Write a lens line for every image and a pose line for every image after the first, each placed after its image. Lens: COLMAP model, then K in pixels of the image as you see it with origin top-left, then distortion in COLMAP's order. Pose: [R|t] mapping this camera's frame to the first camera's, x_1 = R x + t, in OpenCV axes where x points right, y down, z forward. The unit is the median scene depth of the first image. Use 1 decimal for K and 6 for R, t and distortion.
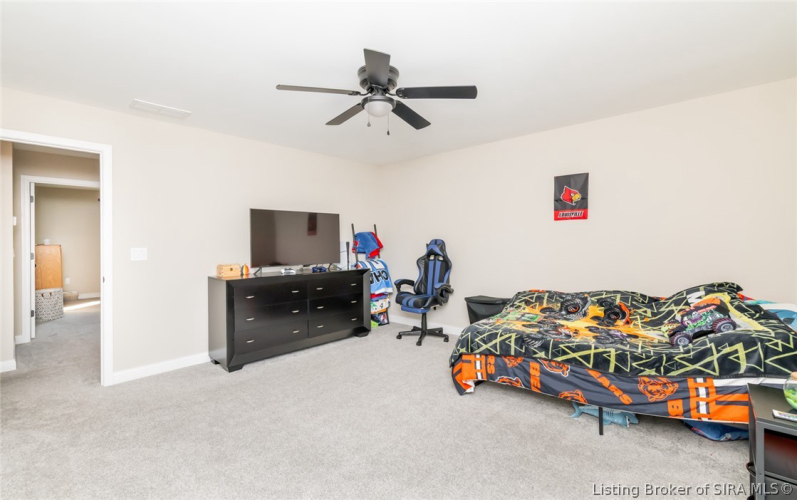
lens RADIAL K [[344.0, 0, 394.5], [0, 344.0, 240.8], [0, 0, 1]] dist [0.002167, 0.000182]
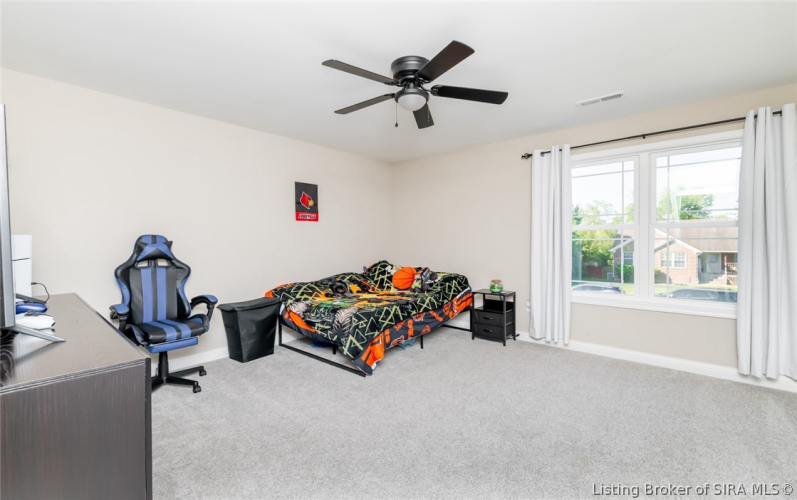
lens RADIAL K [[344.0, 0, 394.5], [0, 344.0, 240.8], [0, 0, 1]] dist [0.002167, 0.000182]
pose [[-0.010578, 0.006932, 0.999920, -0.715964], [0.005094, 0.999963, -0.006878, 0.018969], [-0.999931, 0.005021, -0.010613, 0.730931]]
